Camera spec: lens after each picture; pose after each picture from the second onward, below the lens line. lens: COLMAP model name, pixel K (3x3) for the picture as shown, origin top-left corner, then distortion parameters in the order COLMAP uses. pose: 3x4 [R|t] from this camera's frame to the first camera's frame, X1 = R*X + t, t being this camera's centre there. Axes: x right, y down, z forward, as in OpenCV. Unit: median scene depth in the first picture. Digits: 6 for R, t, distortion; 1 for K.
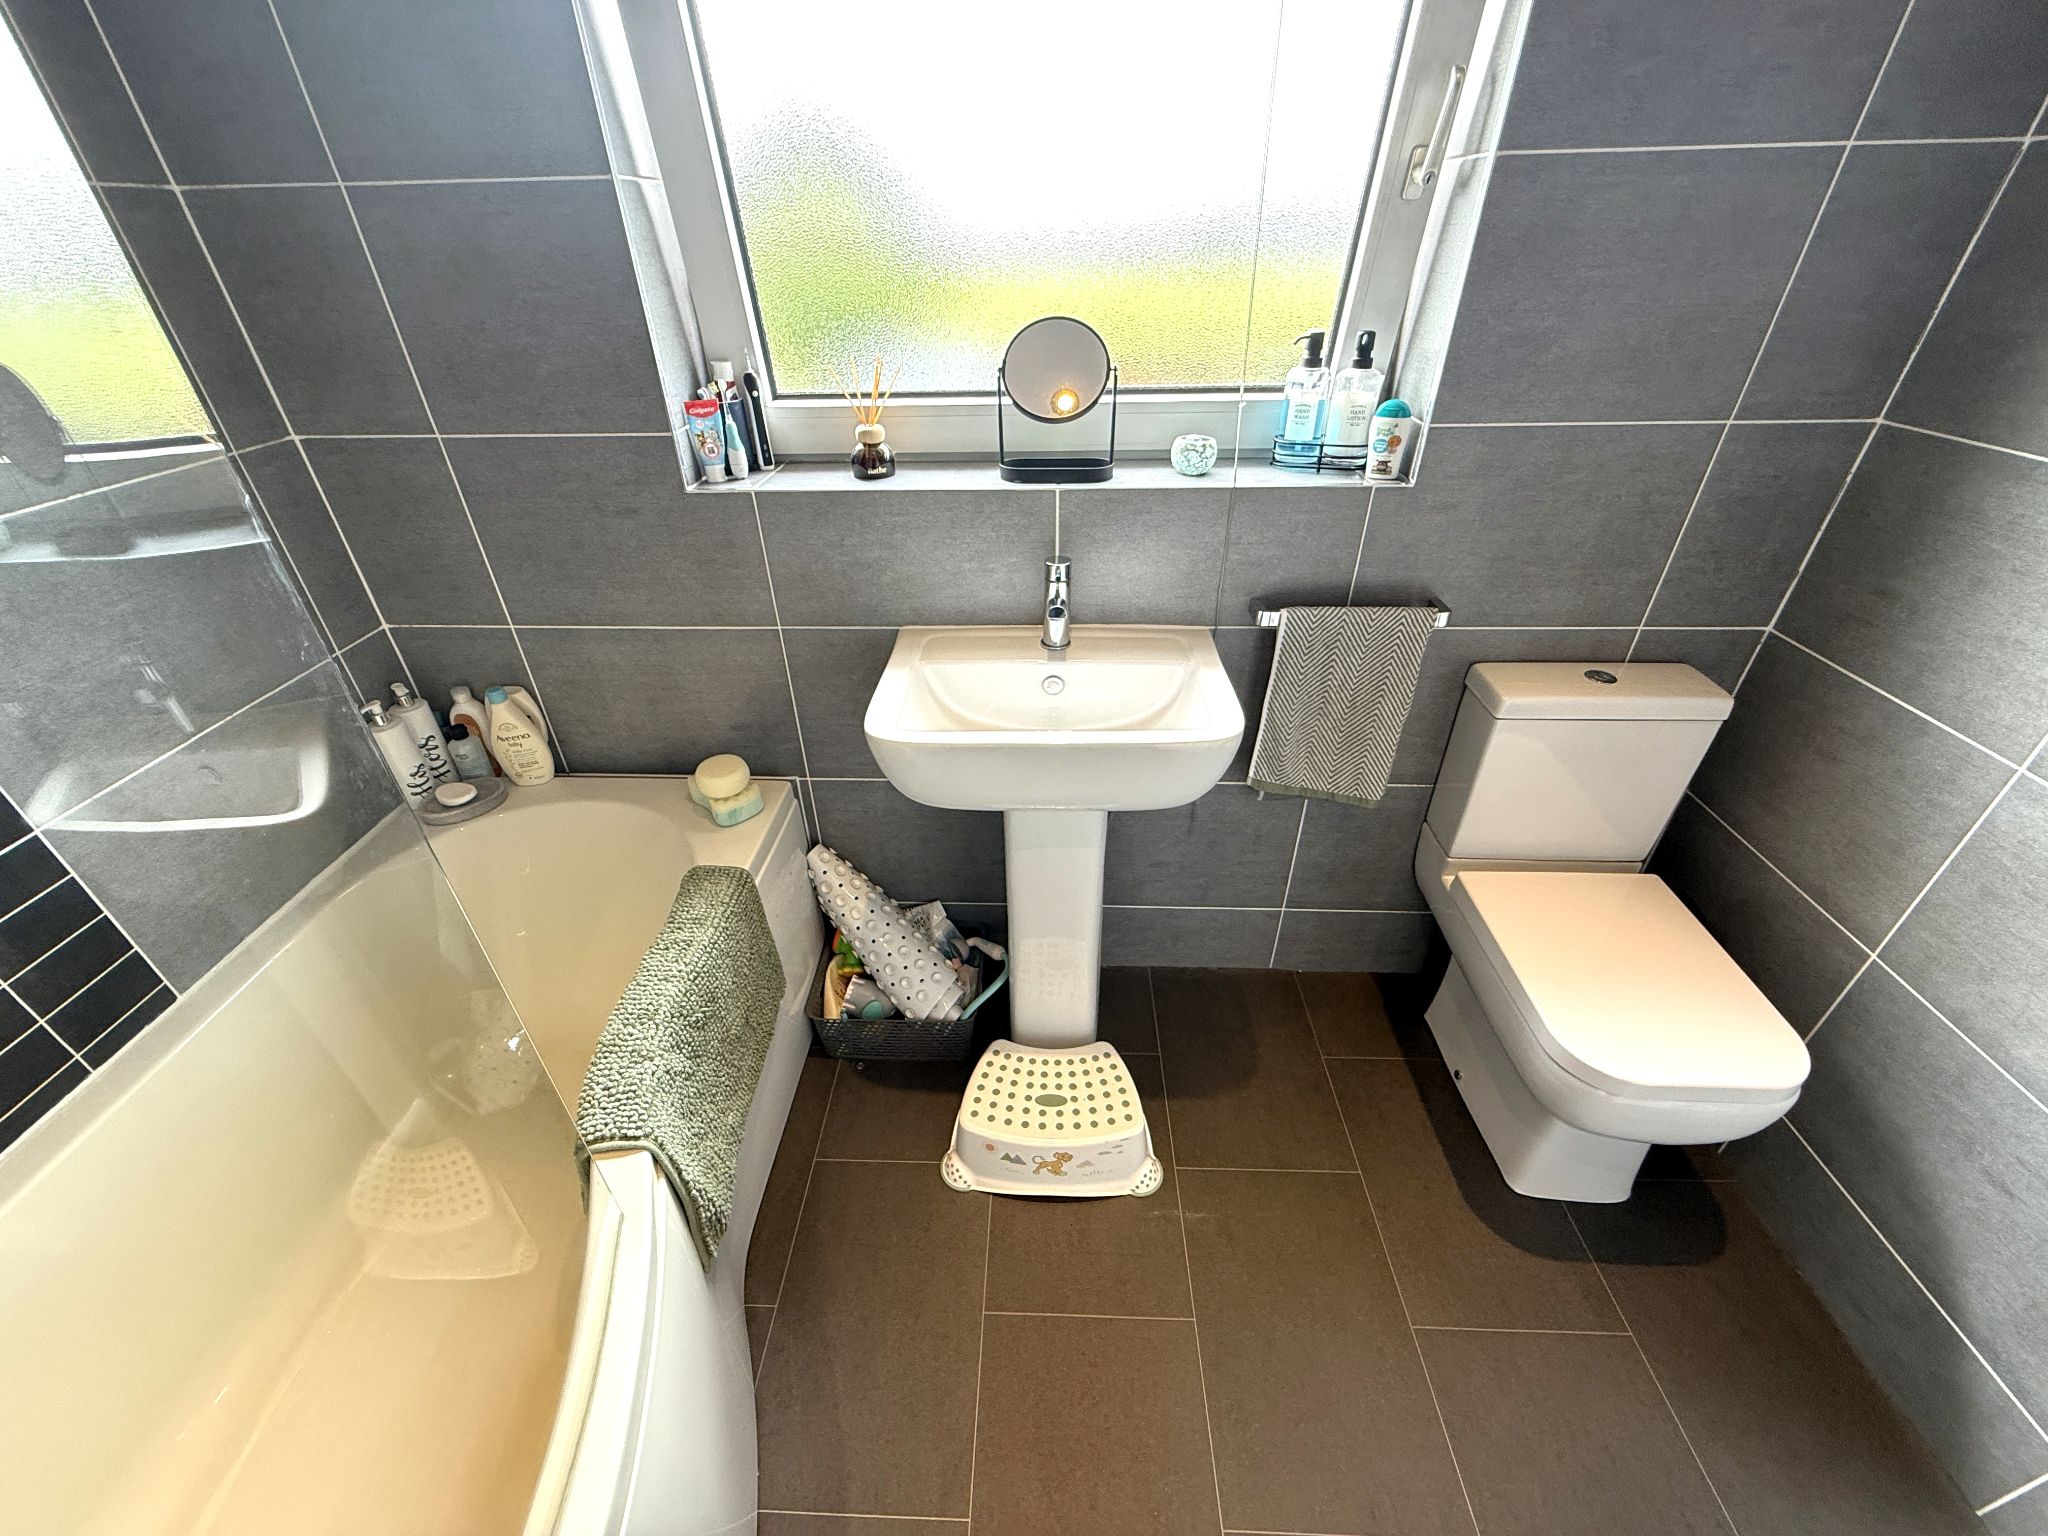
lens RADIAL K [[818.5, 0, 1023.4], [0, 818.5, 766.3], [0, 0, 1]] dist [0.000834, 0.000607]
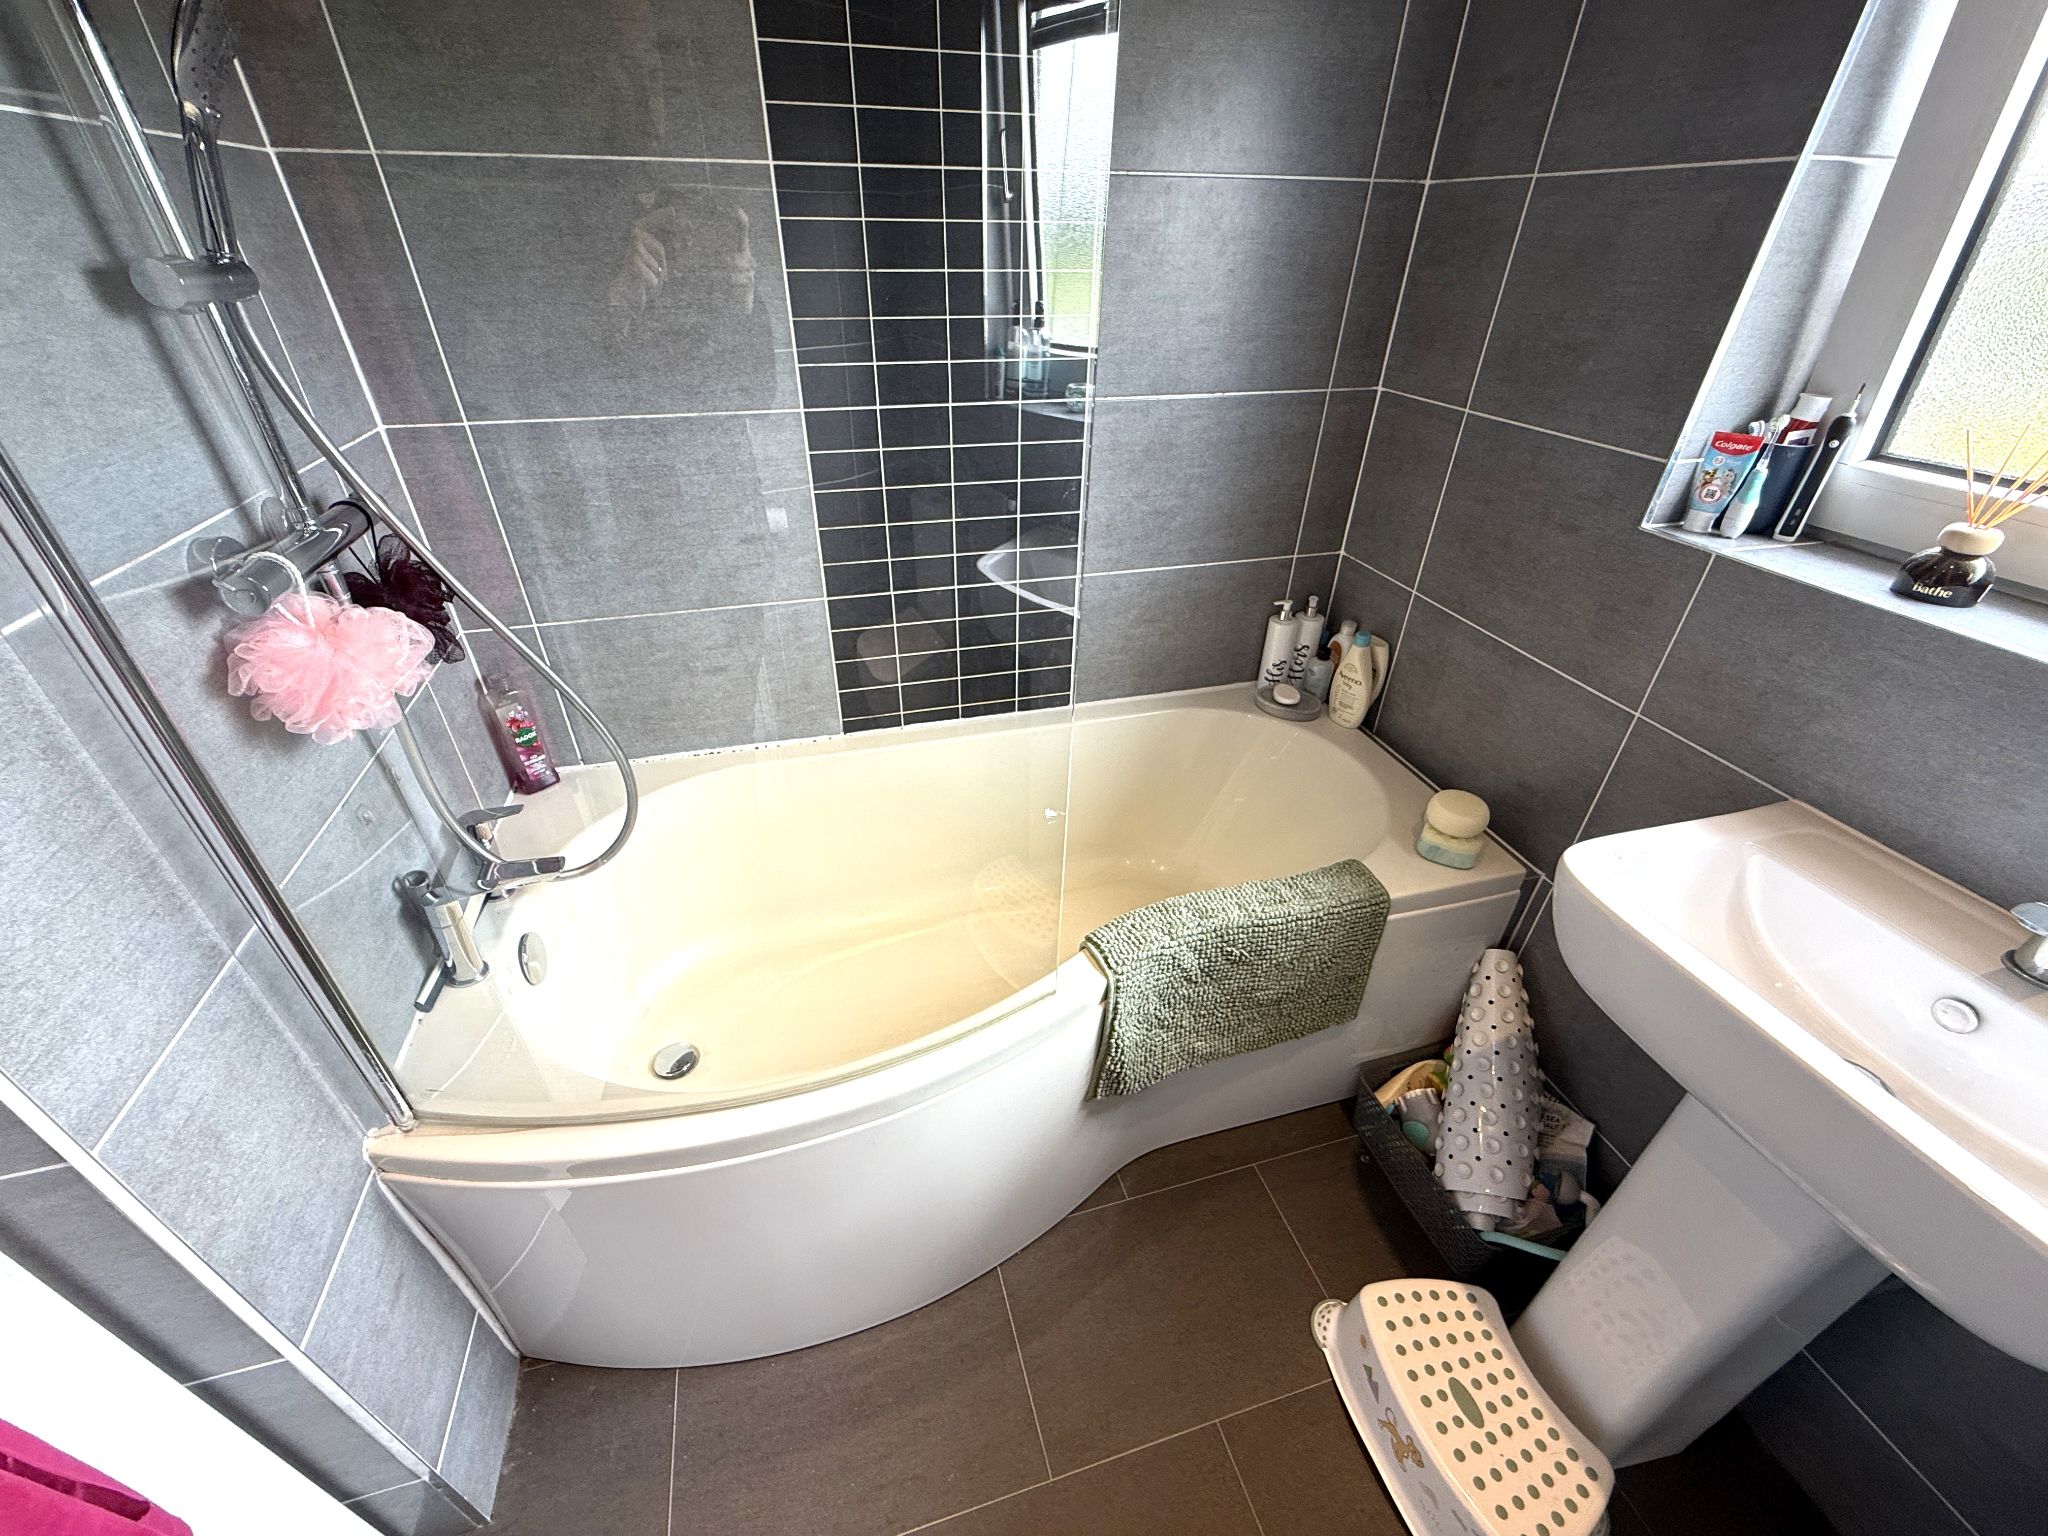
lens RADIAL K [[818.5, 0, 1025.1], [0, 818.5, 771.8], [0, 0, 1]] dist [0.000834, 0.000607]
pose [[0.310059, 0.541494, -0.781439, 0.180593], [-0.538354, 0.777471, 0.325136, -0.062244], [0.783606, 0.319879, 0.532578, 0.108018]]
